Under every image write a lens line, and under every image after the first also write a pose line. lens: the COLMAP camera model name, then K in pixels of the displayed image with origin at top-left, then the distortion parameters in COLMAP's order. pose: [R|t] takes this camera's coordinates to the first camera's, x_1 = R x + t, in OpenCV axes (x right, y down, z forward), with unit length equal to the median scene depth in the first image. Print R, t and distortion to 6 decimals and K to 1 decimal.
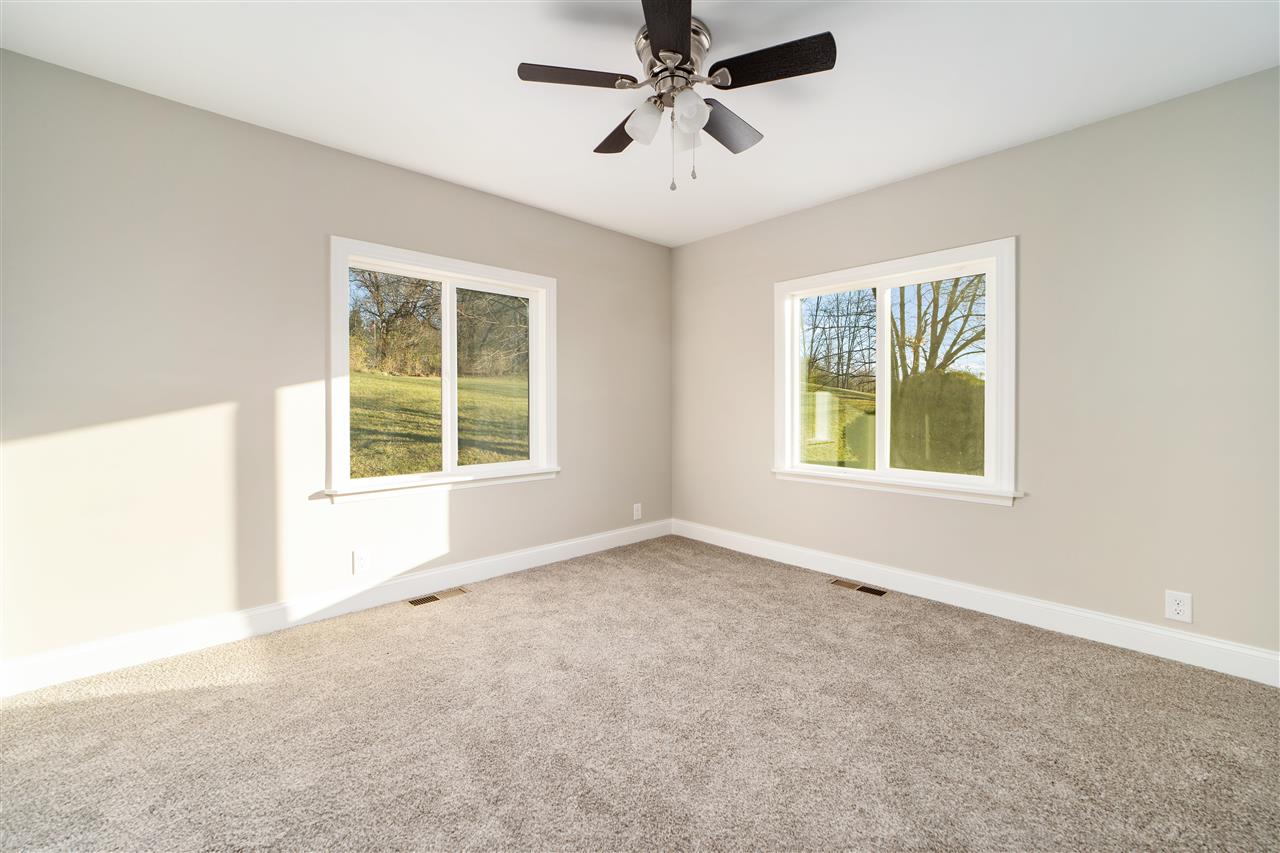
lens RADIAL K [[507.7, 0, 630.6], [0, 507.7, 415.1], [0, 0, 1]] dist [-0.024332, 0.007611]
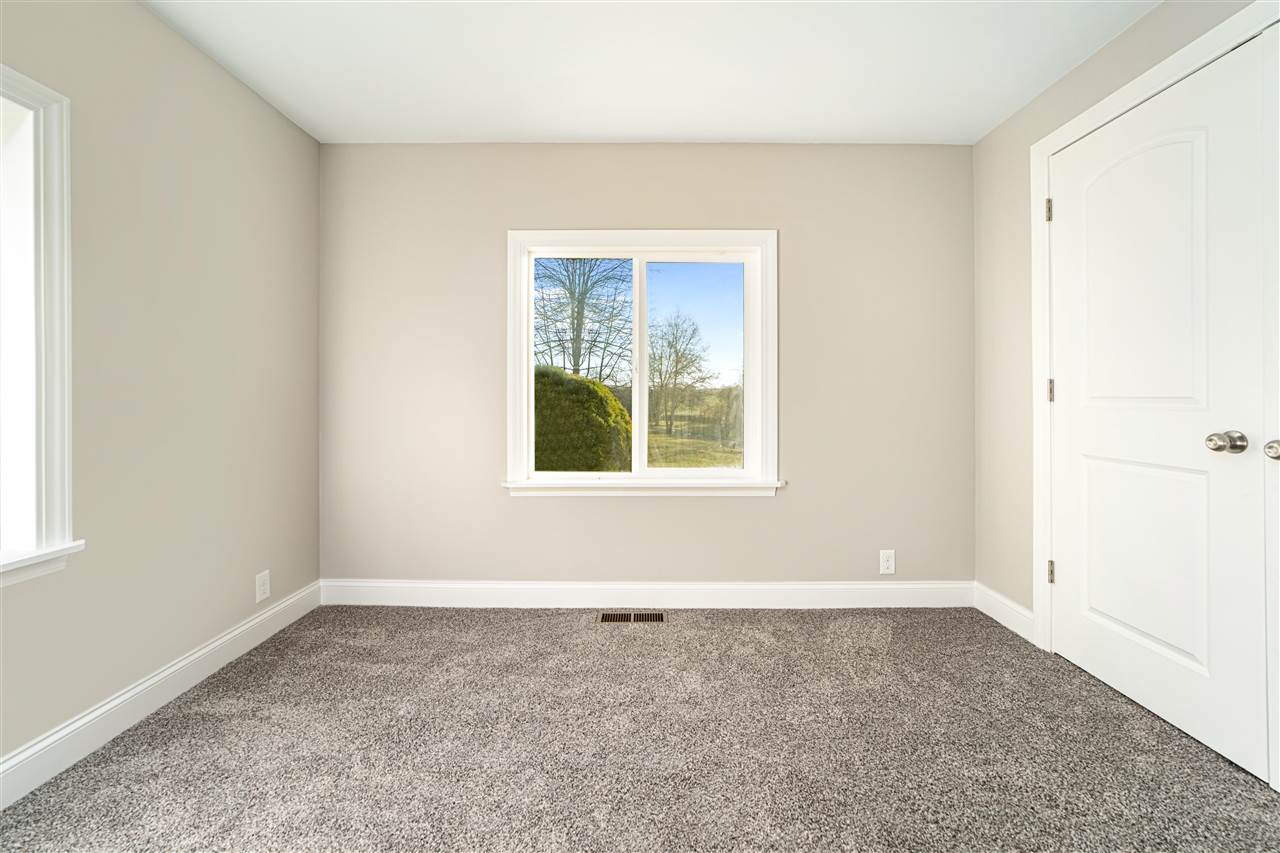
lens RADIAL K [[507.7, 0, 633.9], [0, 507.7, 401.5], [0, 0, 1]] dist [-0.024332, 0.007611]
pose [[0.682925, -0.005548, 0.730467, -0.143154], [0.015589, 0.999854, -0.006980, -0.003912], [-0.730322, 0.016154, 0.682912, 0.419138]]
